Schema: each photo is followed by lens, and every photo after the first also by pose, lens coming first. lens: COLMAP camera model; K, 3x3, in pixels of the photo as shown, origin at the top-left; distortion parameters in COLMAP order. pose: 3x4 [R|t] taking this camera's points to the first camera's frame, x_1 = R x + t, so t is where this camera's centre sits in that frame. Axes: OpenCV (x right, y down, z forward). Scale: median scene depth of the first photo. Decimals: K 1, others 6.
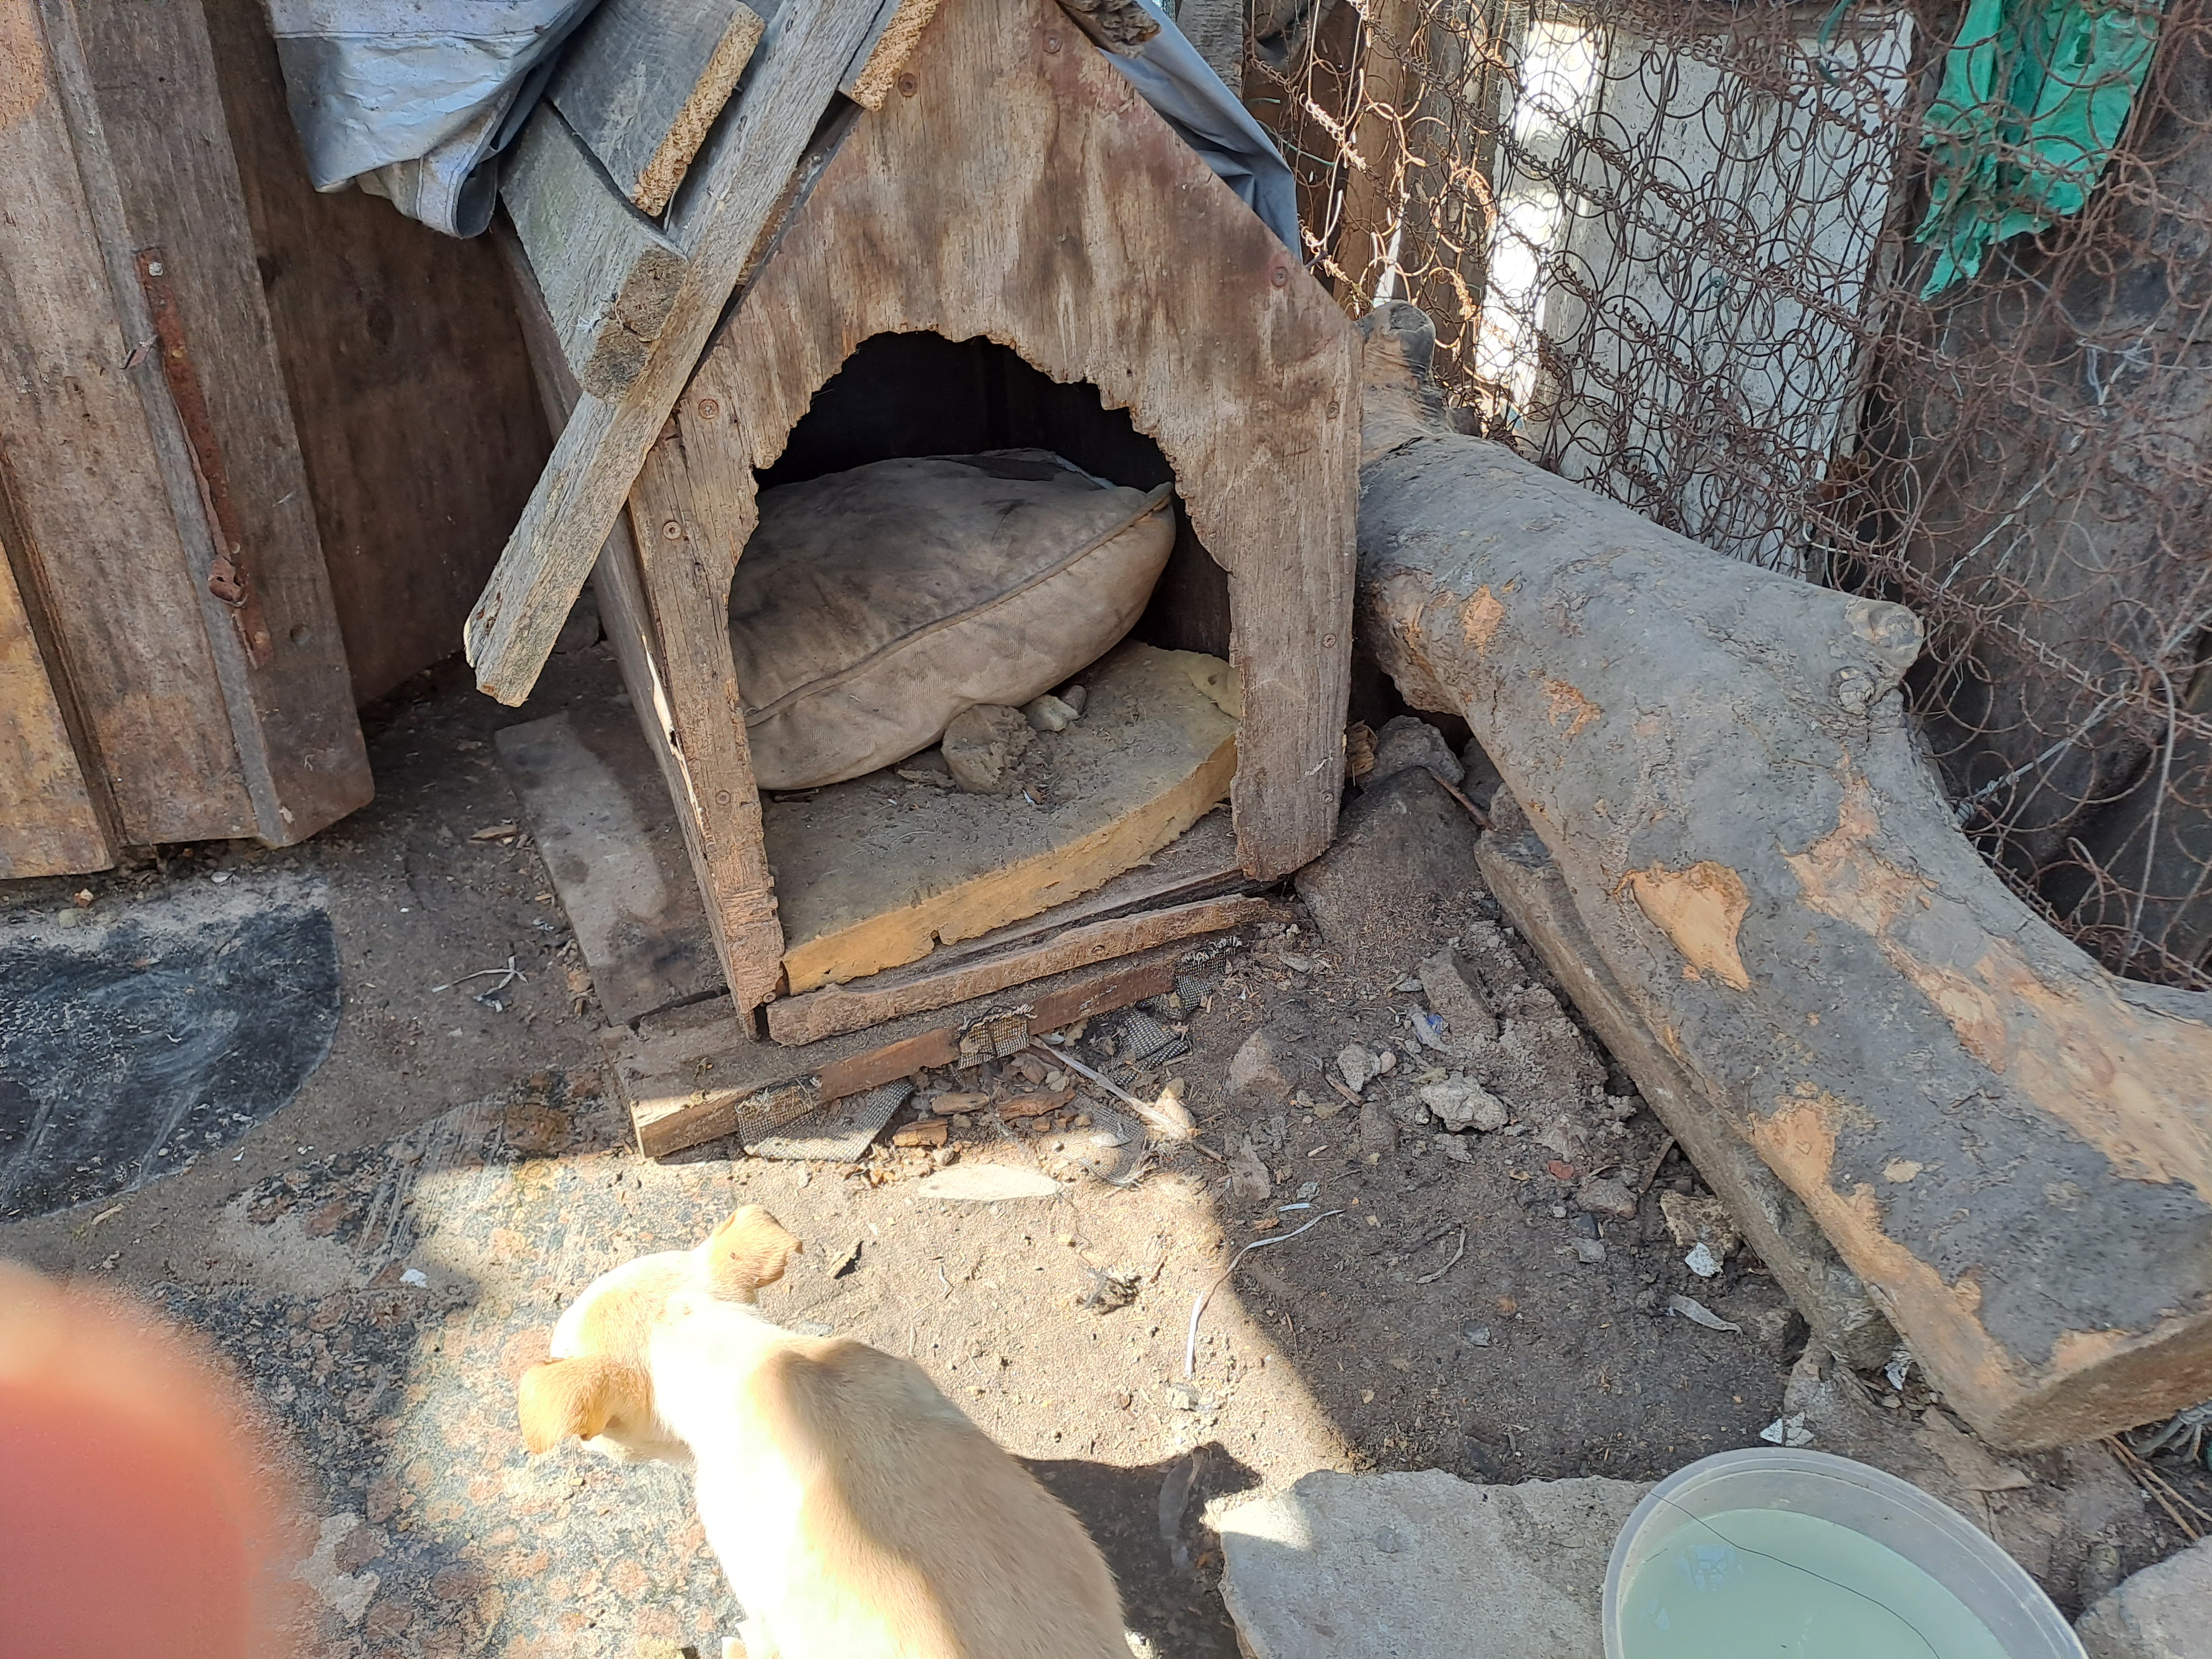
lens RADIAL K [[1569.0, 0, 1111.0], [0, 1569.0, 884.8], [0, 0, 1]] dist [0.110511, -0.143731]
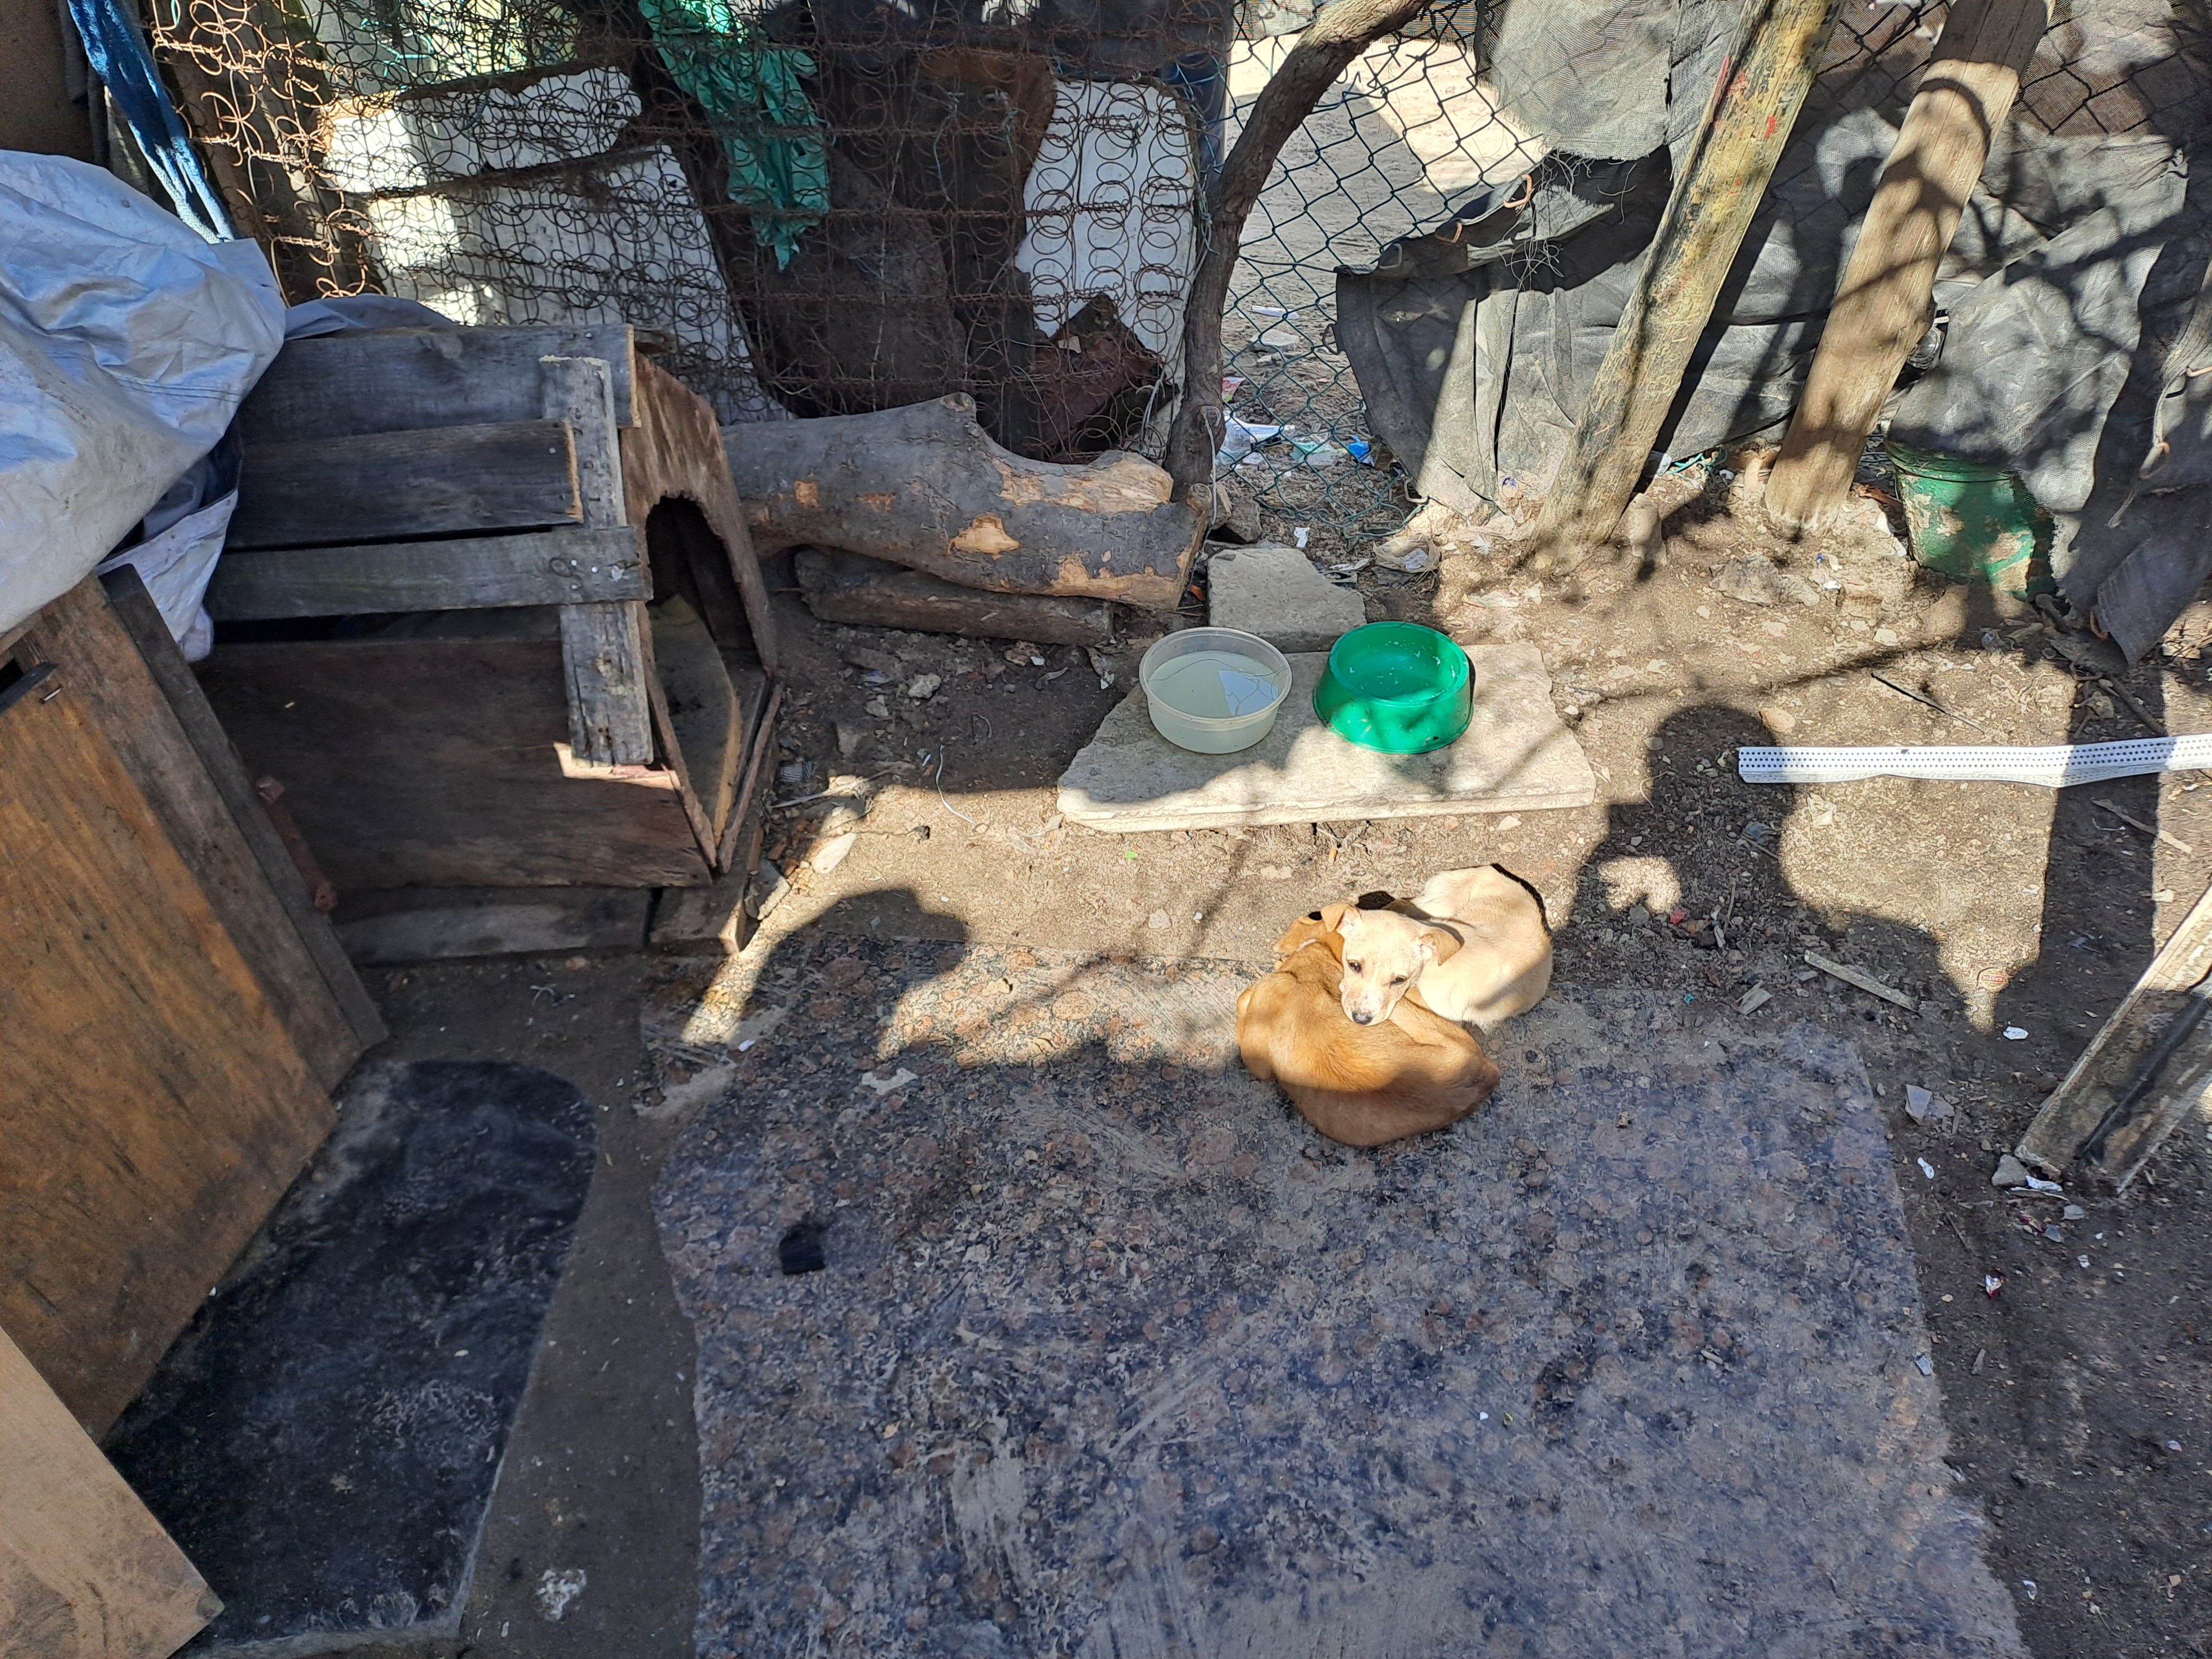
lens RADIAL K [[1569.0, 0, 1111.0], [0, 1569.0, 884.8], [0, 0, 1]] dist [0.110511, -0.143731]
pose [[0.438079, -0.675510, 0.593104, -1.143606], [0.585480, 0.715063, 0.381966, -0.345773], [-0.682129, 0.179919, 0.708752, -0.672810]]
